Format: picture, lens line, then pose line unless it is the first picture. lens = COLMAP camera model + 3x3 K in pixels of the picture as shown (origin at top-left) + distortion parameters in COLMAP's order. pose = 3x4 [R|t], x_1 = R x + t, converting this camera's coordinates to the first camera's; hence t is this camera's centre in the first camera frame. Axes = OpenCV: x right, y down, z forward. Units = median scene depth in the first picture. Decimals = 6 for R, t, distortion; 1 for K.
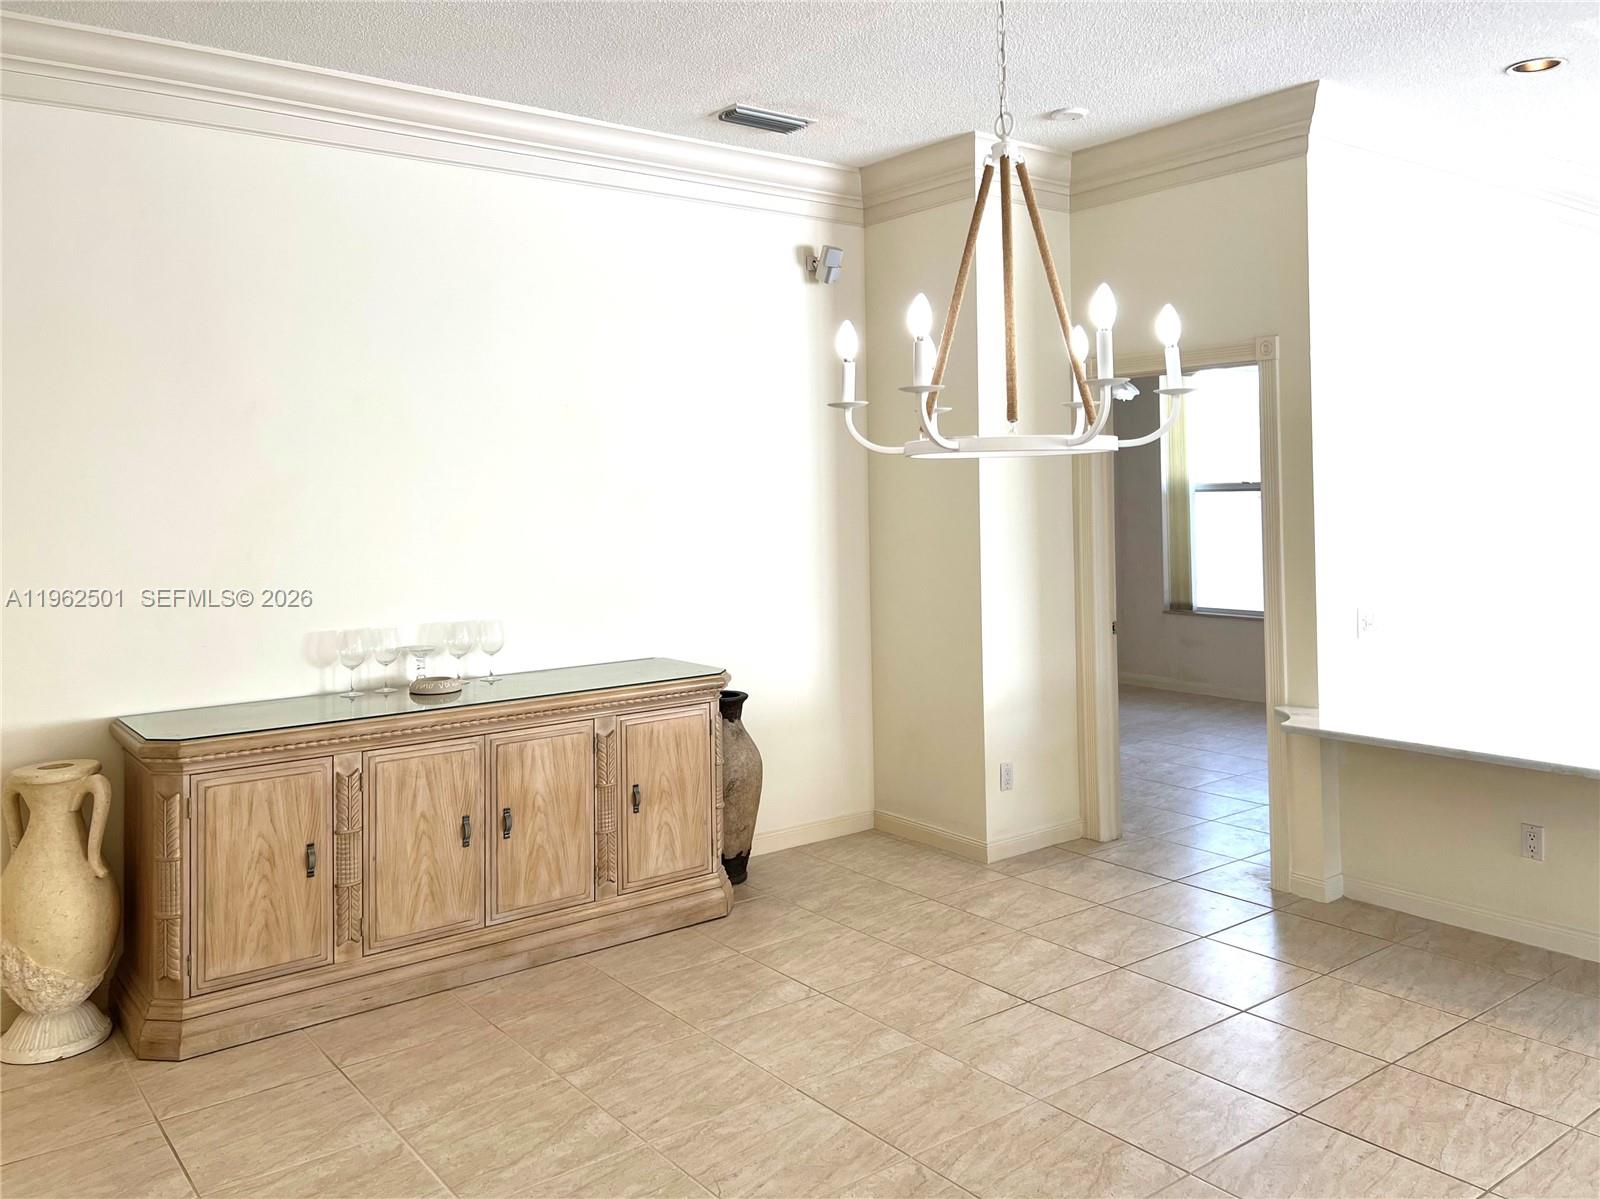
lens RADIAL K [[1231.2, 0, 801.0], [0, 1231.2, 499.6], [0, 0, 1]] dist [0.047068, -0.046821]
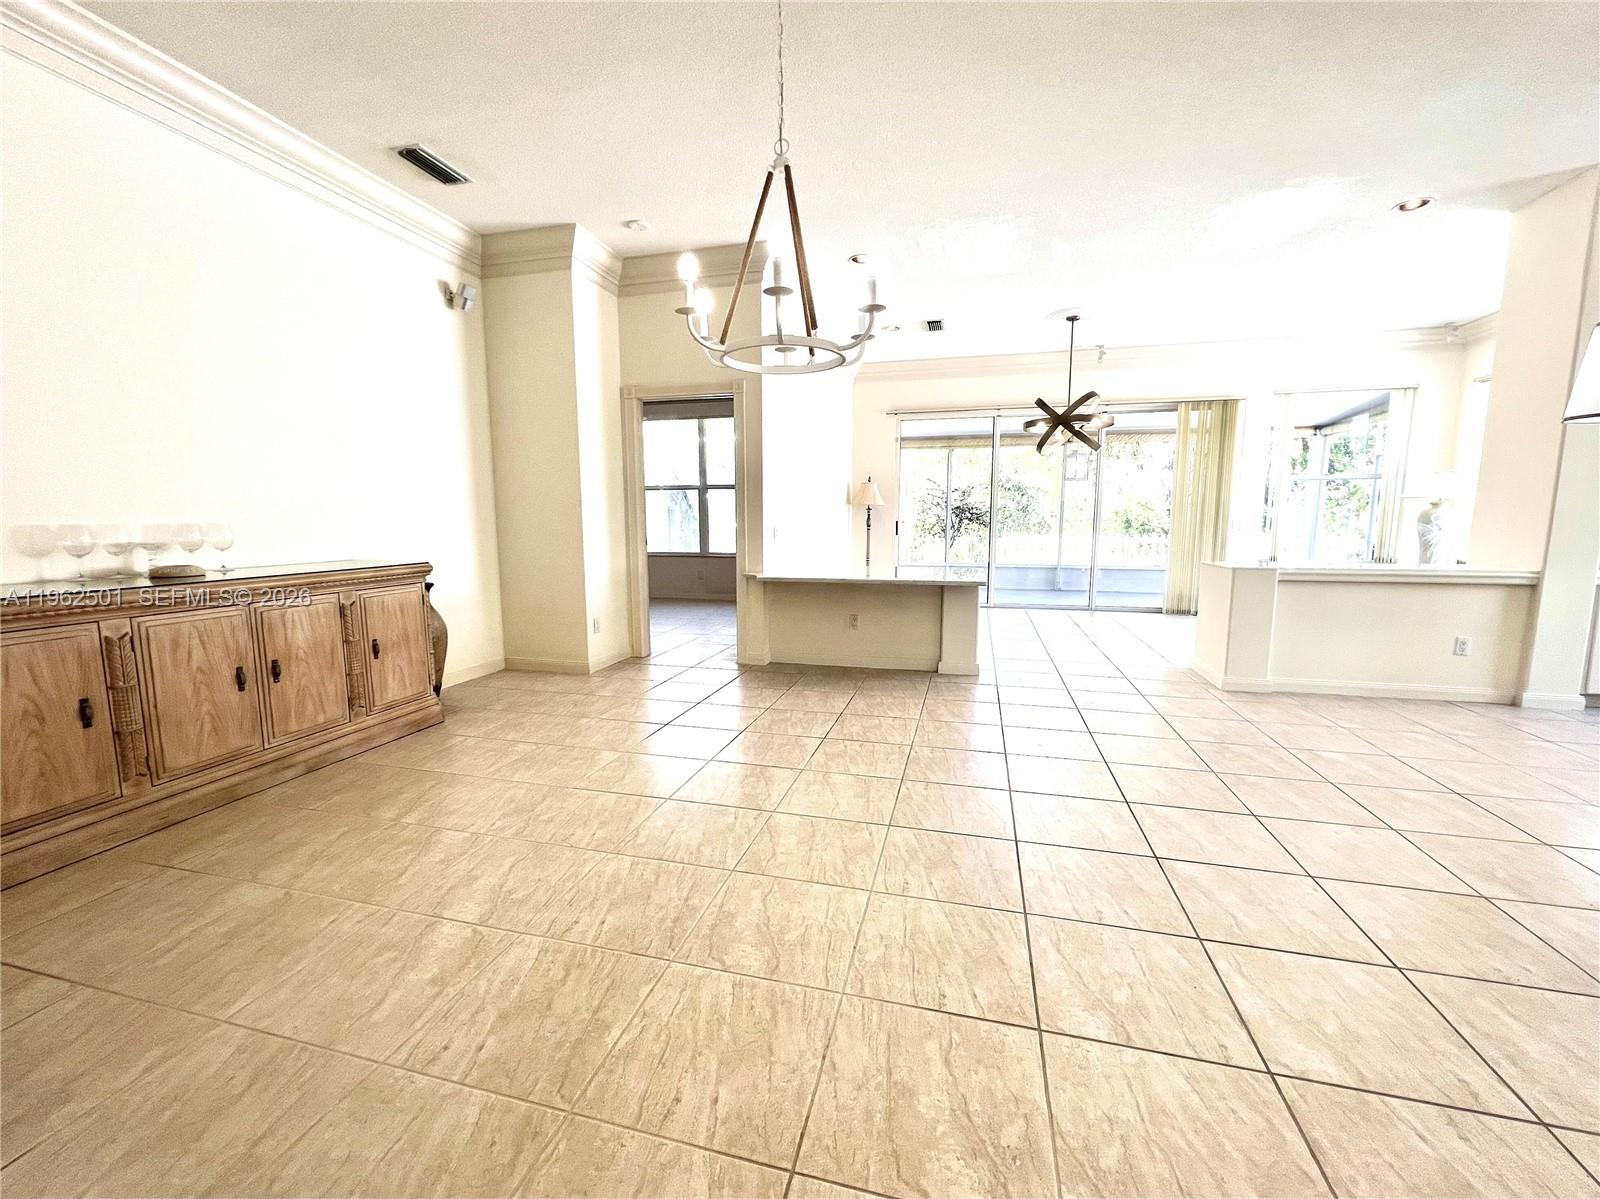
lens RADIAL K [[644.6, 0, 798.7], [0, 644.6, 604.2], [0, 0, 1]] dist [-0.000537, -0.000330]
pose [[0.801009, -0.066734, 0.594921, -0.192932], [-0.013281, 0.991542, 0.129106, 0.096158], [-0.598505, -0.111317, 0.793347, 0.141416]]
